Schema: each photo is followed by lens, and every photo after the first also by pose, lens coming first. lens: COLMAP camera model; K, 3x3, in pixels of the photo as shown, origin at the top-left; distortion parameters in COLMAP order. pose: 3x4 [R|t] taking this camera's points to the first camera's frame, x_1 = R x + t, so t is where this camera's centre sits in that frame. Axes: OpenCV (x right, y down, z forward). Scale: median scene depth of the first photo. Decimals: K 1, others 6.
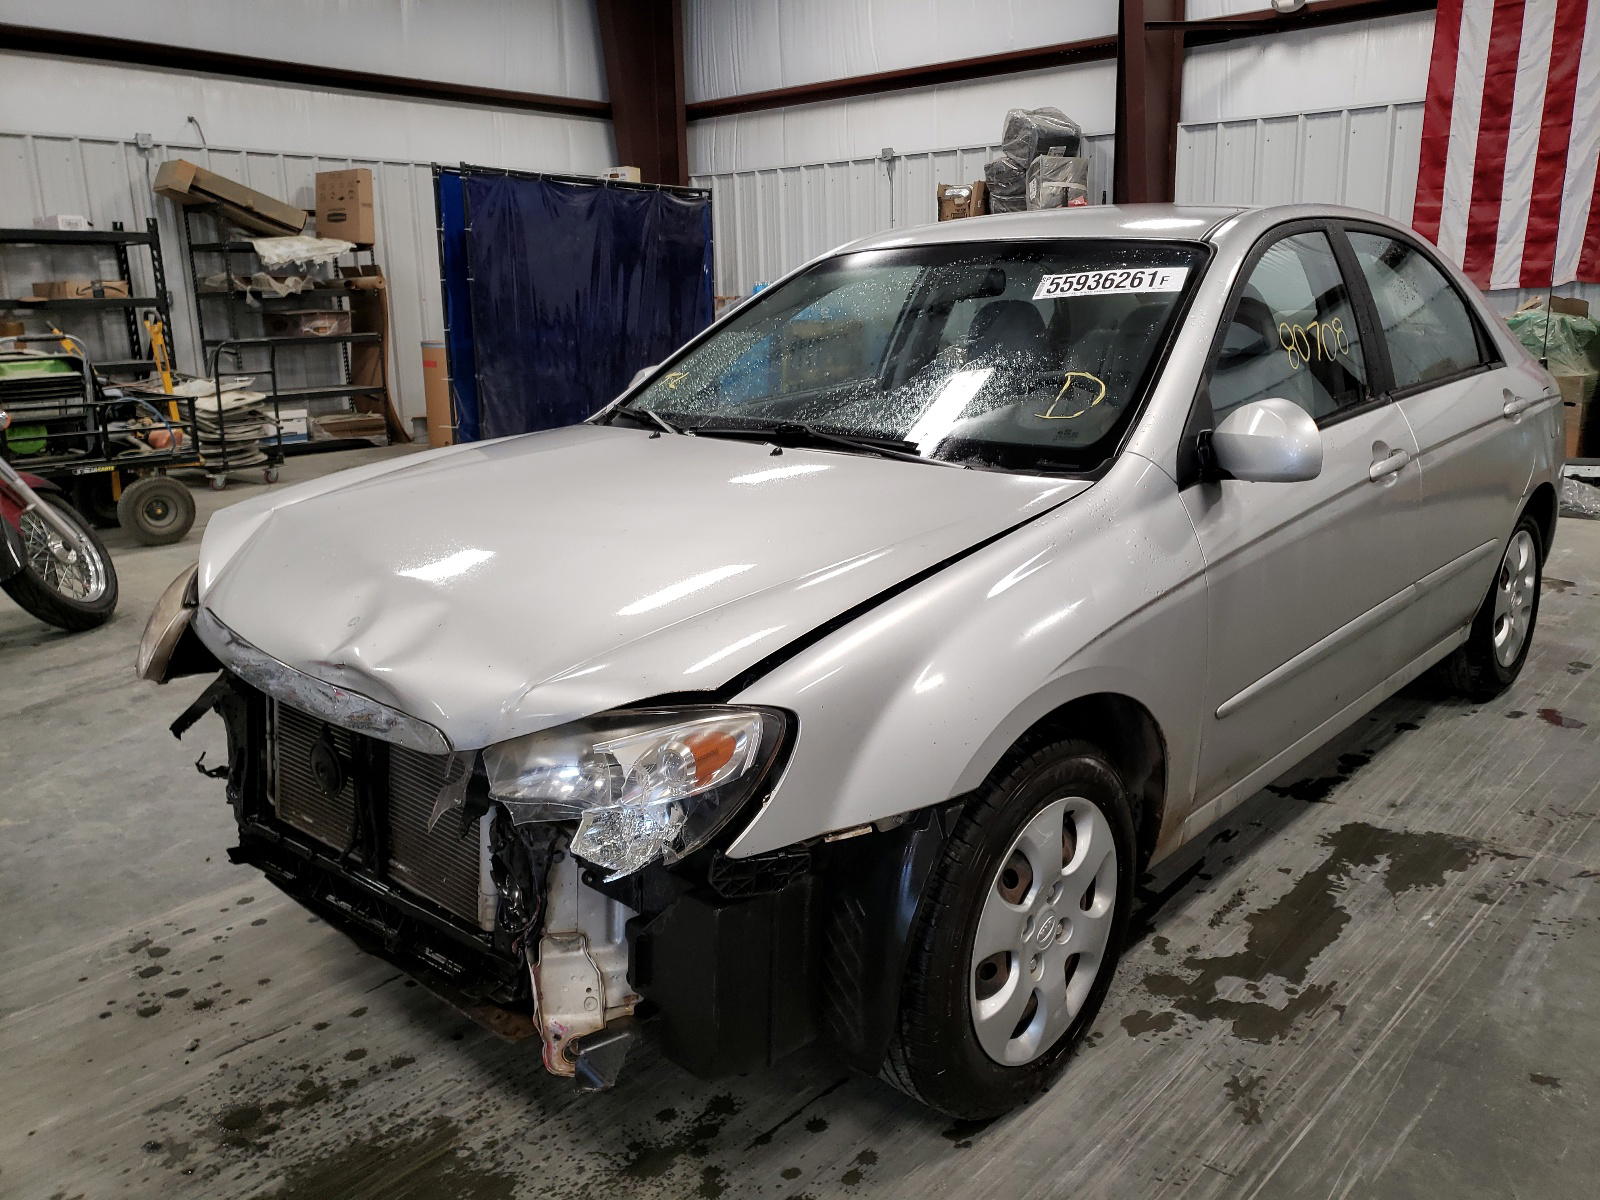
lens RADIAL K [[1263.0, 0, 800.0], [0, 1263.0, 600.0], [0, 0, 1]] dist [0.003430, 0.004187]
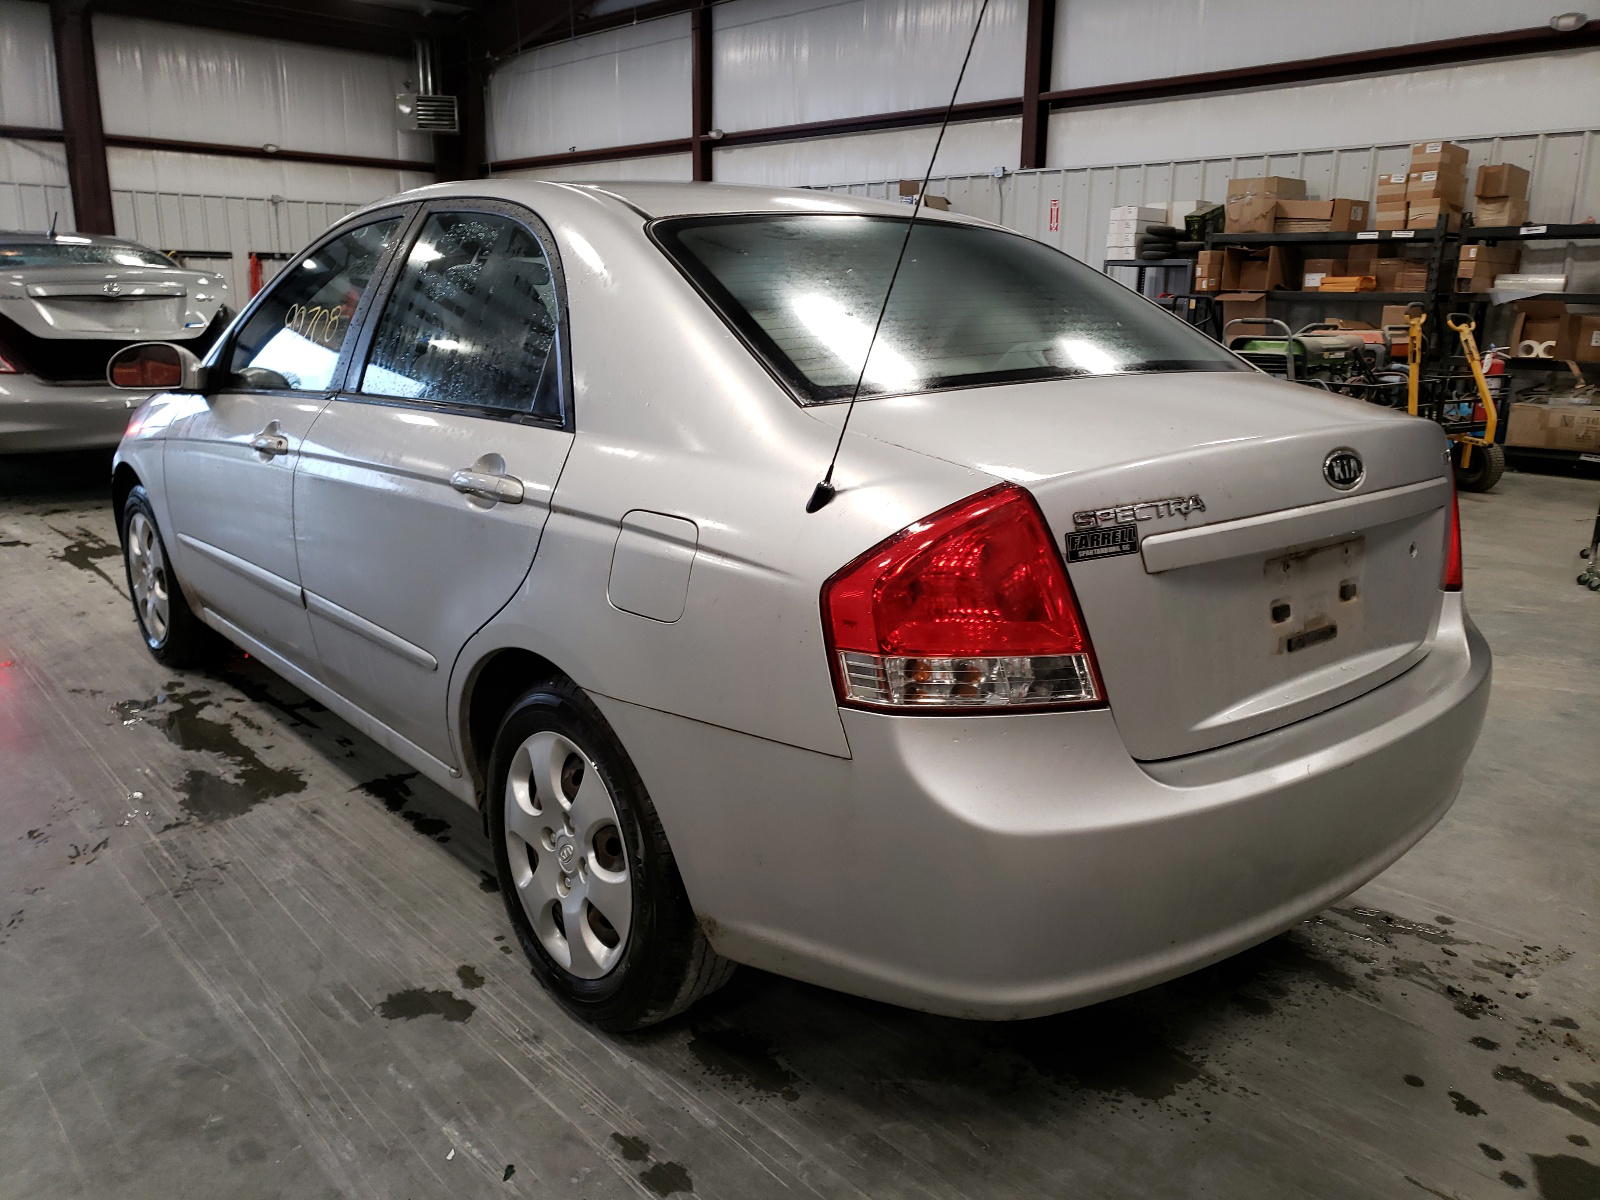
lens RADIAL K [[1263.0, 0, 800.0], [0, 1263.0, 600.0], [0, 0, 1]] dist [0.003430, 0.004187]
pose [[-0.124833, 0.262518, -0.956818, 1.496115], [-0.249730, 0.925001, 0.286370, -0.413290], [0.960235, 0.274695, -0.049912, 1.551519]]
